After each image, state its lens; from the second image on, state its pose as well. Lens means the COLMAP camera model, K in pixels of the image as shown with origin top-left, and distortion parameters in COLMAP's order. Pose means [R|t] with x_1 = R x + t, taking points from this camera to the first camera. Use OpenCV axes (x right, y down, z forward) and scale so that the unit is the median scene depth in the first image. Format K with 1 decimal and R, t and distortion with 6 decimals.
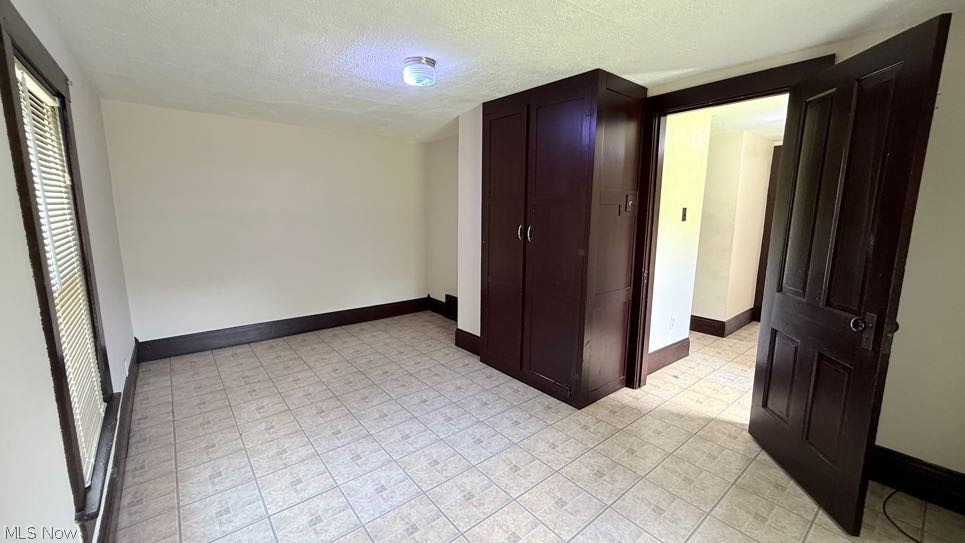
lens RADIAL K [[387.1, 0, 477.2], [0, 387.1, 268.1], [0, 0, 1]] dist [-0.000886, 0.000901]
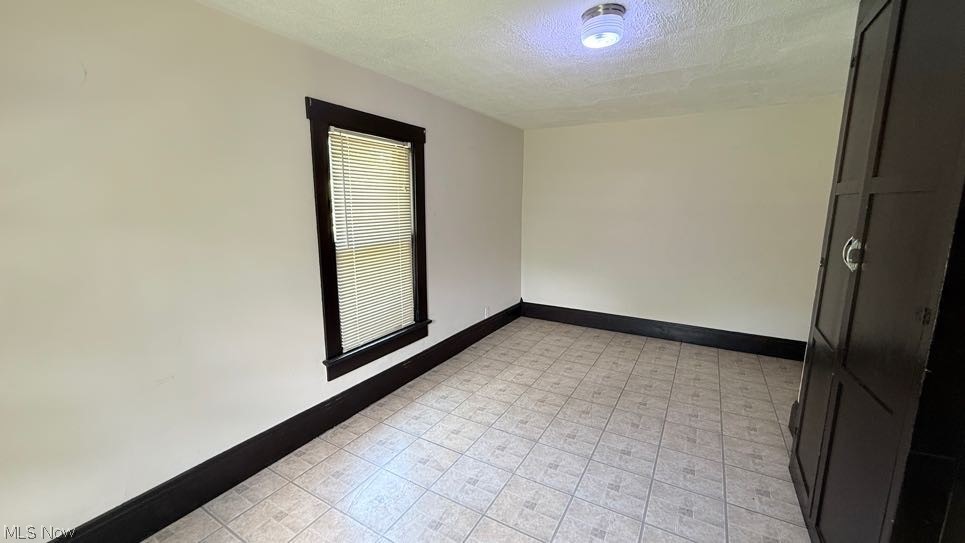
lens RADIAL K [[387.1, 0, 486.8], [0, 387.1, 269.6], [0, 0, 1]] dist [-0.000886, 0.000901]
pose [[0.353361, 0.147623, -0.923766, 0.426627], [-0.142215, 0.984470, 0.102923, -0.058332], [0.924614, 0.095005, 0.368867, 0.419253]]
